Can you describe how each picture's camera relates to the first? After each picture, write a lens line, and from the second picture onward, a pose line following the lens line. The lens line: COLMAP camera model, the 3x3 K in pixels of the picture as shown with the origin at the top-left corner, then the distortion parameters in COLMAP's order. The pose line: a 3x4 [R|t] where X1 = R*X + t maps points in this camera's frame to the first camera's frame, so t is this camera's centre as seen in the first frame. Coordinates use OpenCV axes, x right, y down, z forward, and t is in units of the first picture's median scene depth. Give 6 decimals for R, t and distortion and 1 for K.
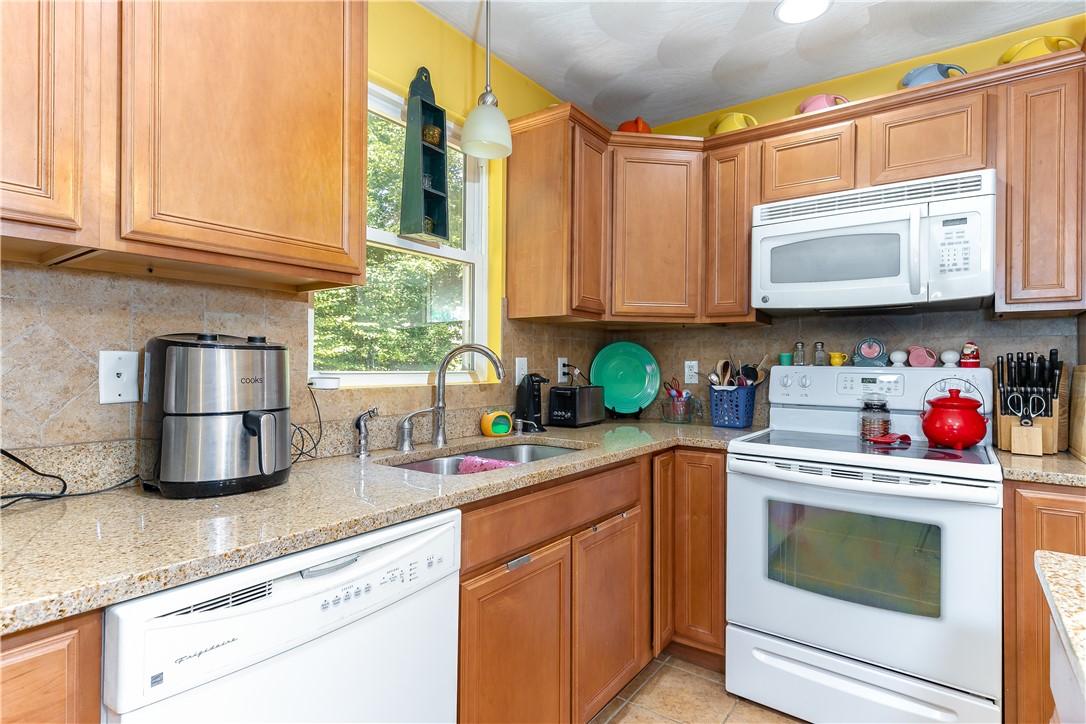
lens RADIAL K [[553.7, 0, 543.0], [0, 553.7, 362.0], [0, 0, 1]] dist [0.010891, -0.000025]
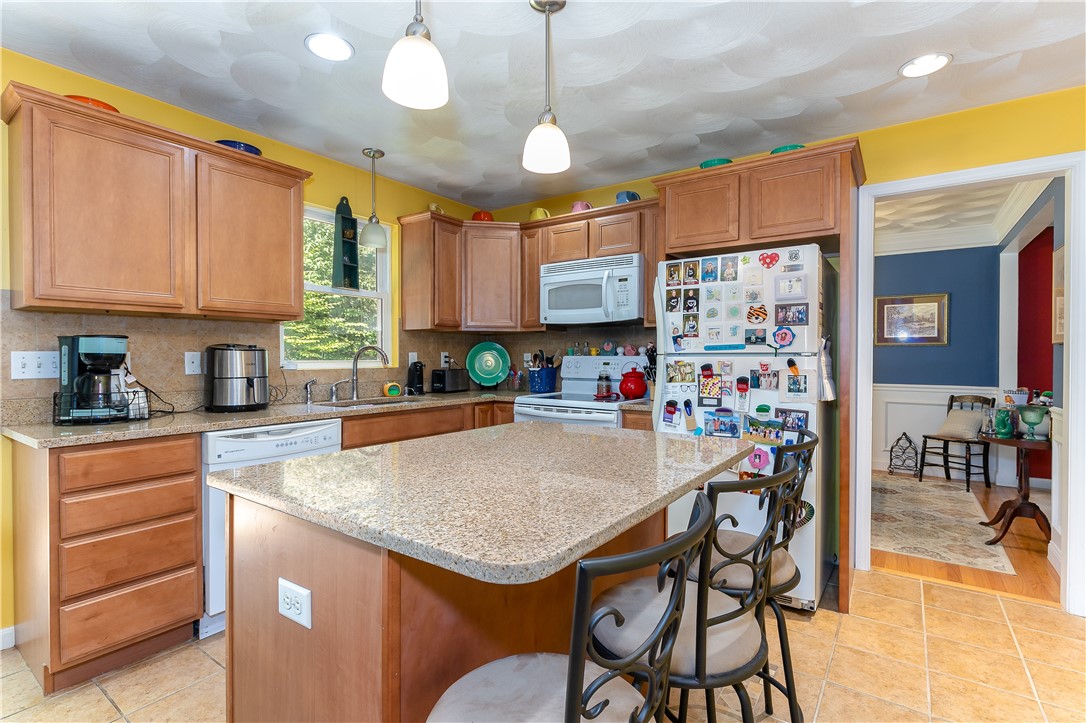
lens RADIAL K [[510.3, 0, 543.0], [0, 510.3, 361.5], [0, 0, 1]] dist [-0.002857, 0.000321]
pose [[0.999818, -0.009381, 0.016626, 0.375981], [0.009147, 0.999859, 0.014093, 0.001574], [-0.016756, -0.013939, 0.999762, -0.652826]]
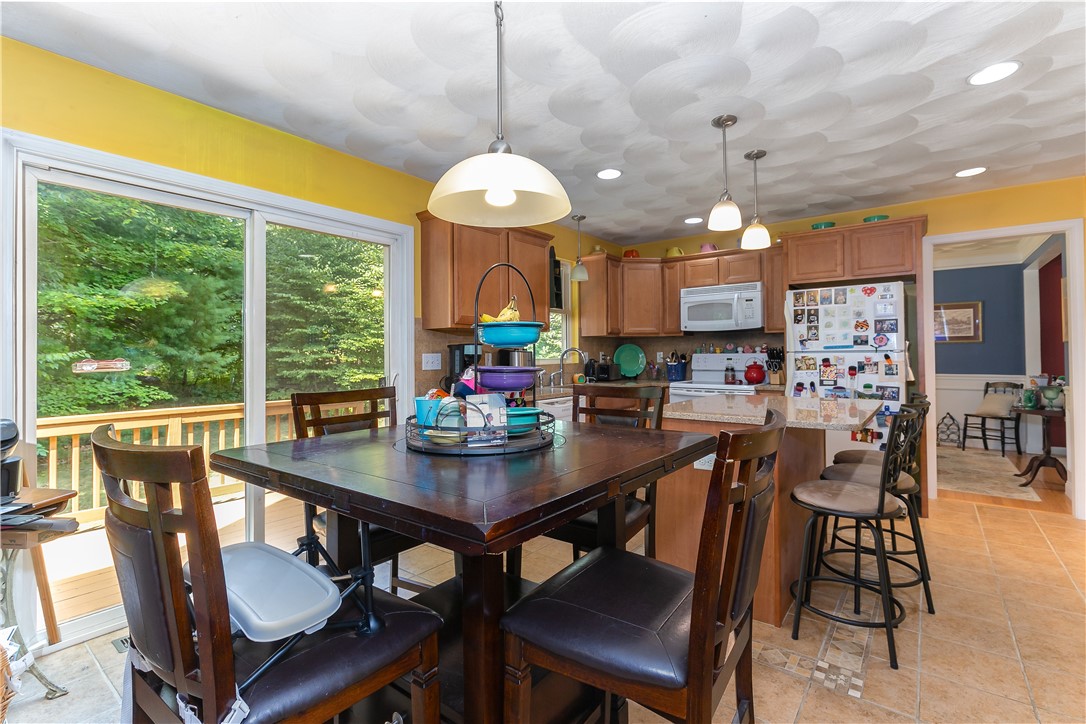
lens RADIAL K [[494.3, 0, 542.9], [0, 494.3, 348.4], [0, 0, 1]] dist [0.001194, -0.000606]
pose [[0.999462, -0.018642, -0.026967, -0.186174], [0.018378, 0.999781, -0.009997, -0.007597], [0.027148, 0.009496, 0.999586, -1.267250]]
